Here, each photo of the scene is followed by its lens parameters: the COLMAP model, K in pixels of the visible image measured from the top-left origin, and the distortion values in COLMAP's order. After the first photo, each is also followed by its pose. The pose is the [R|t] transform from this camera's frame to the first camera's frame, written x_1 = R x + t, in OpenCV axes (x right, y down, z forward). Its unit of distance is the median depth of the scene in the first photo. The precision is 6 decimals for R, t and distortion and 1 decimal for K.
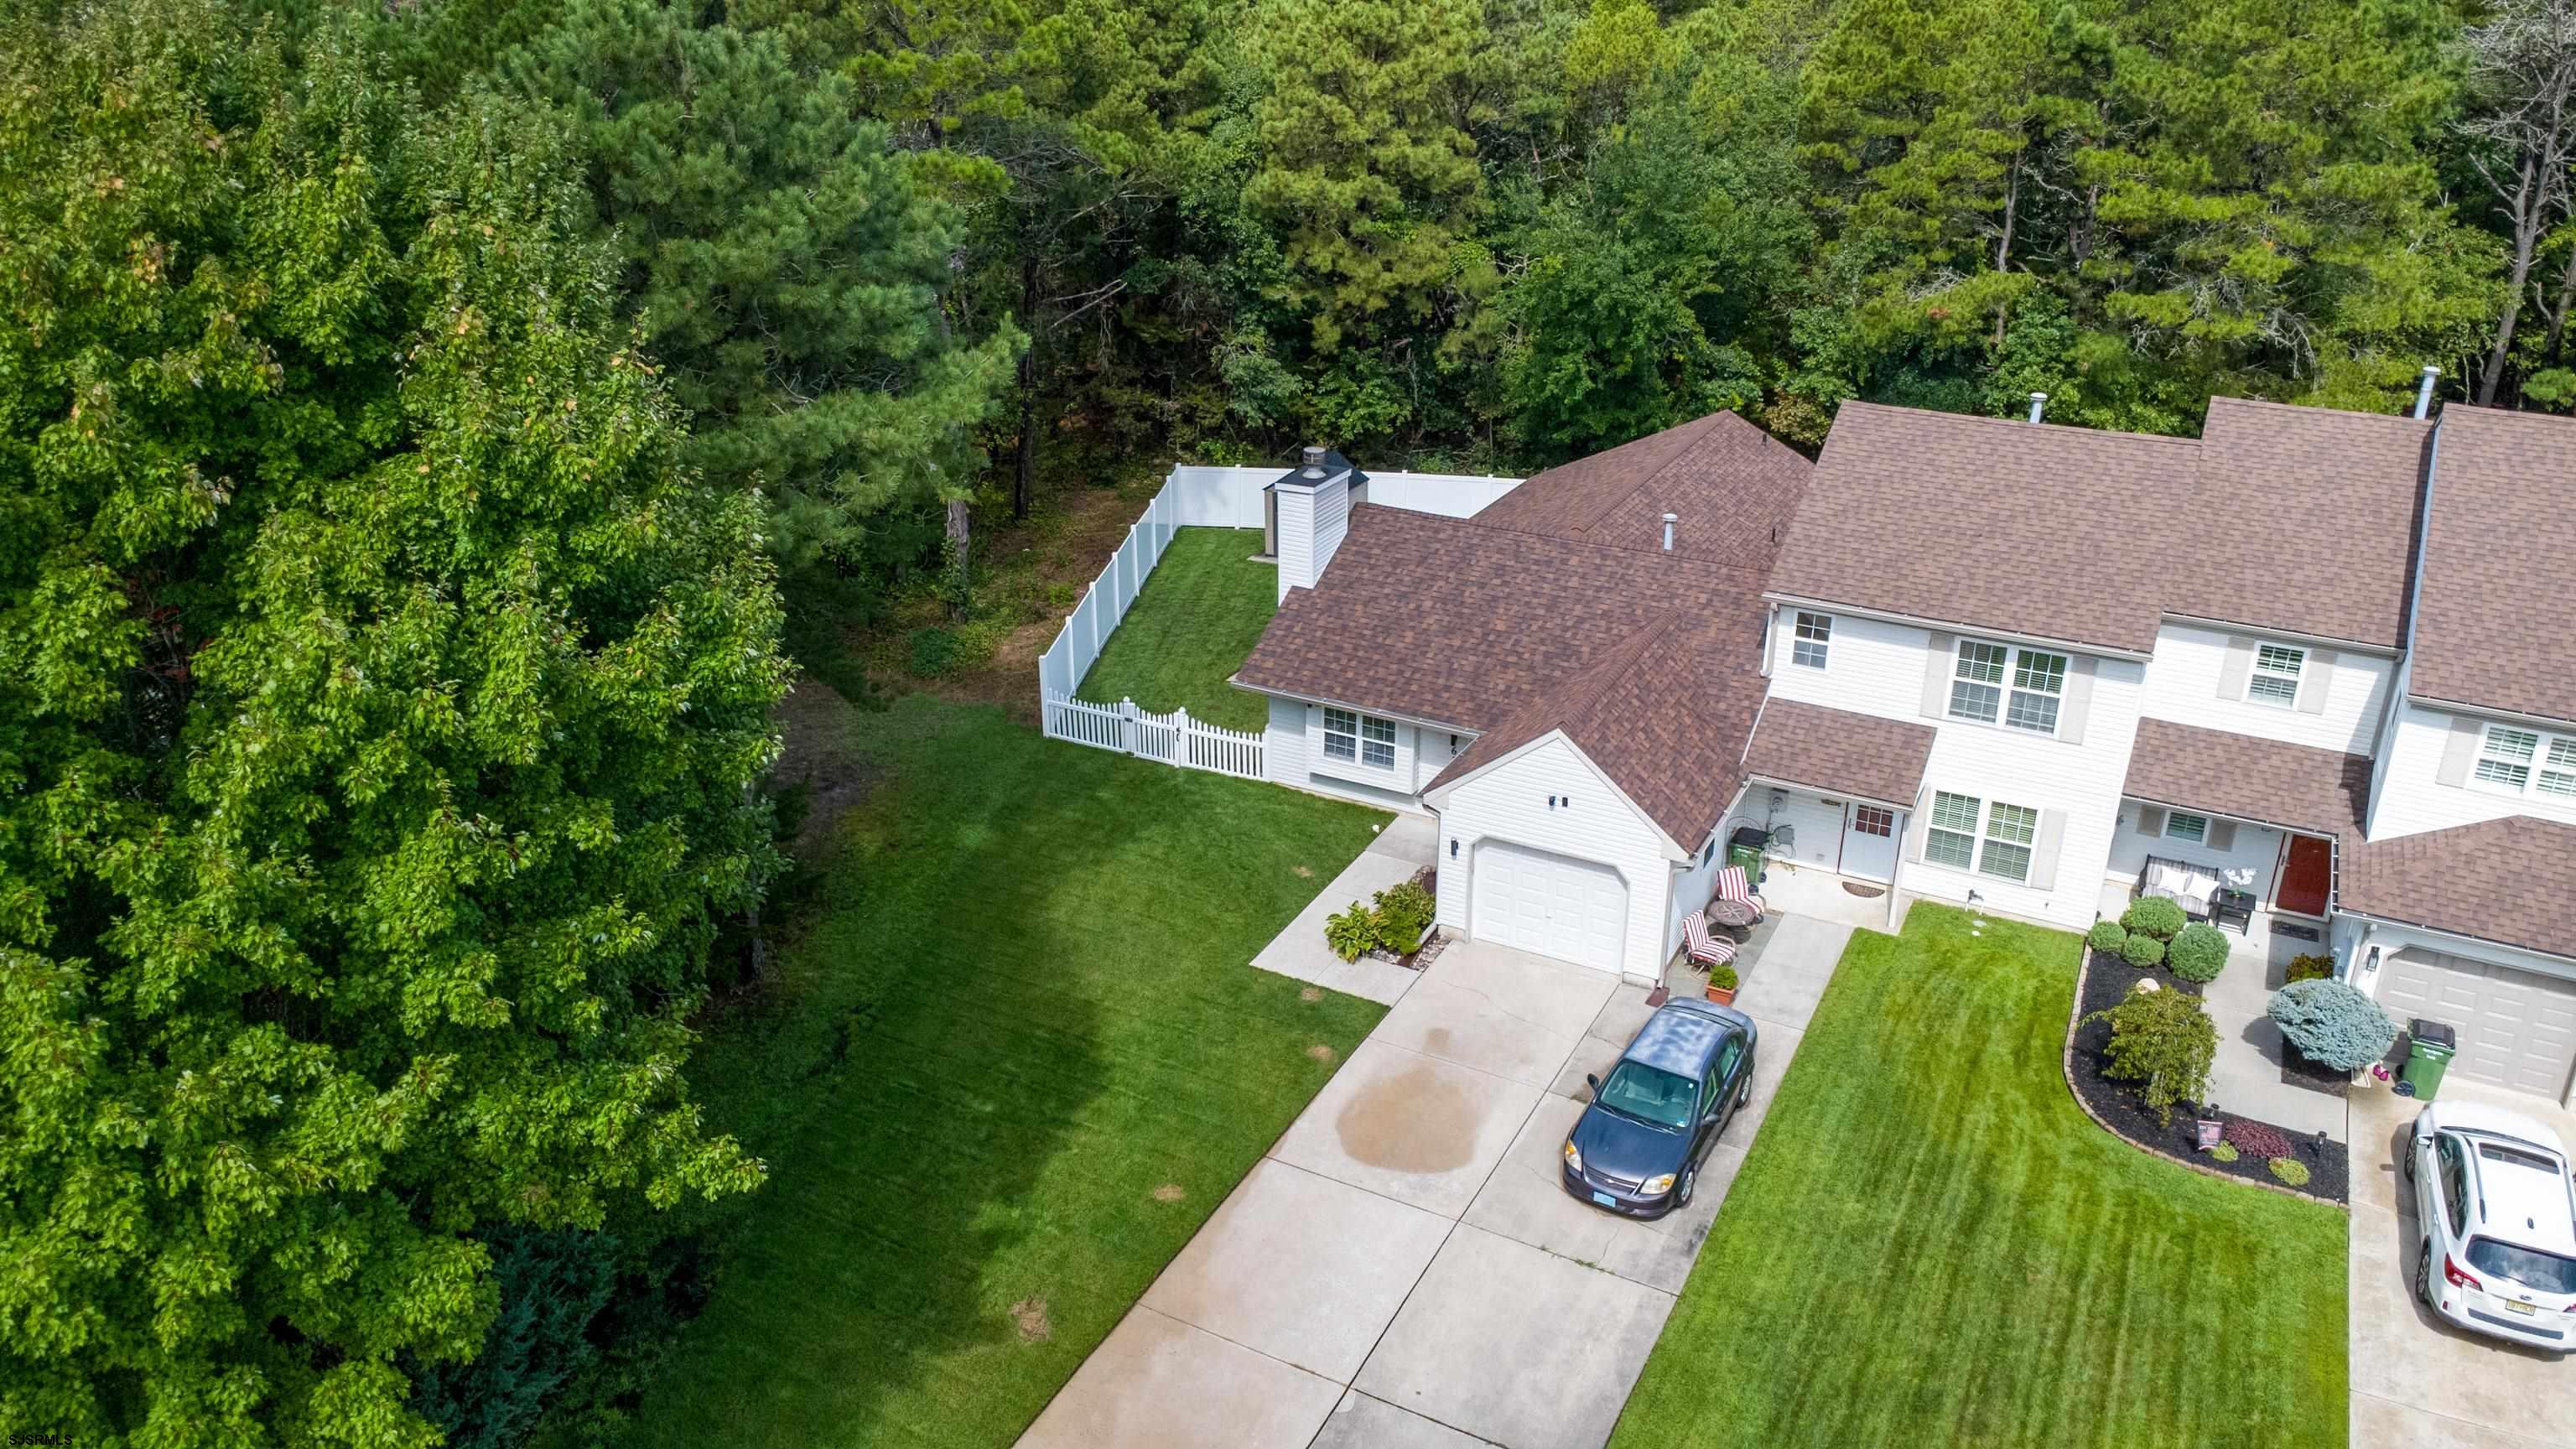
lens RADIAL K [[1814.8, 0, 1291.3], [0, 1814.8, 726.0], [0, 0, 1]] dist [0.021752, -0.037988]
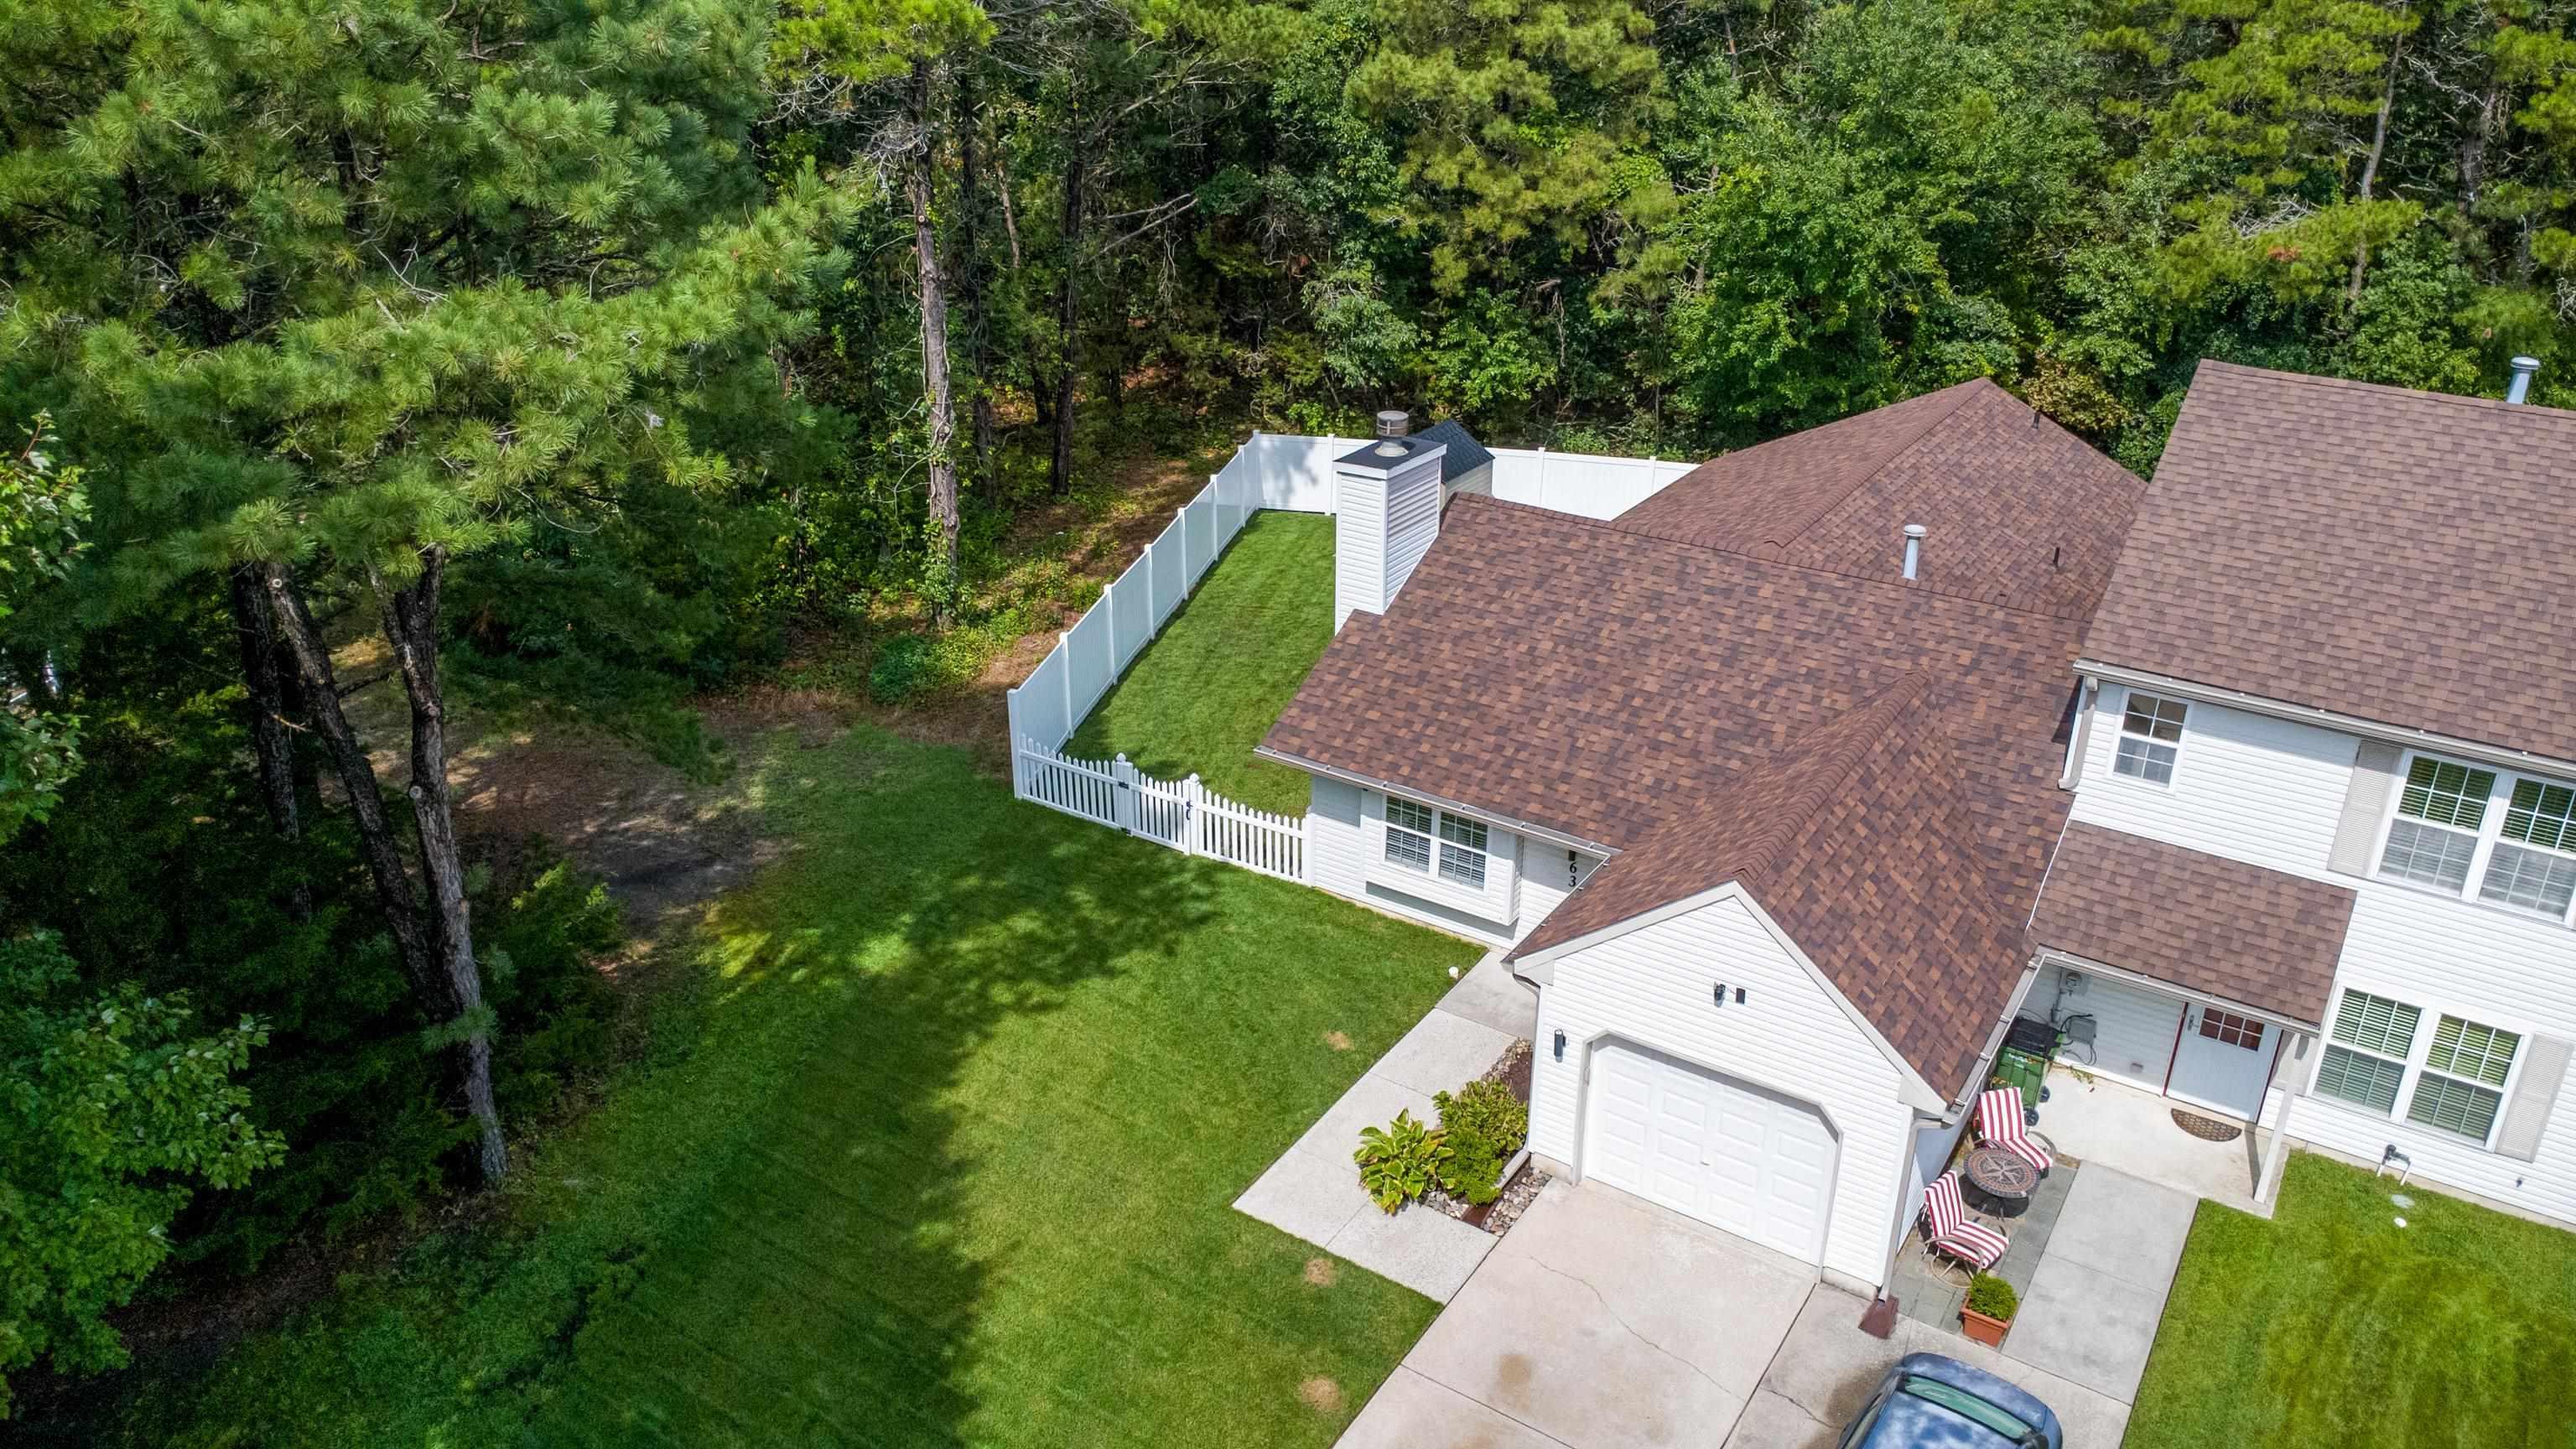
lens RADIAL K [[1814.8, 0, 1286.1], [0, 1814.8, 731.2], [0, 0, 1]] dist [0.021752, -0.037988]
pose [[0.995204, 0.043259, -0.087738, 0.041475], [-0.041586, 0.998918, 0.020805, -0.047808], [0.088543, -0.017056, 0.995926, 0.328053]]
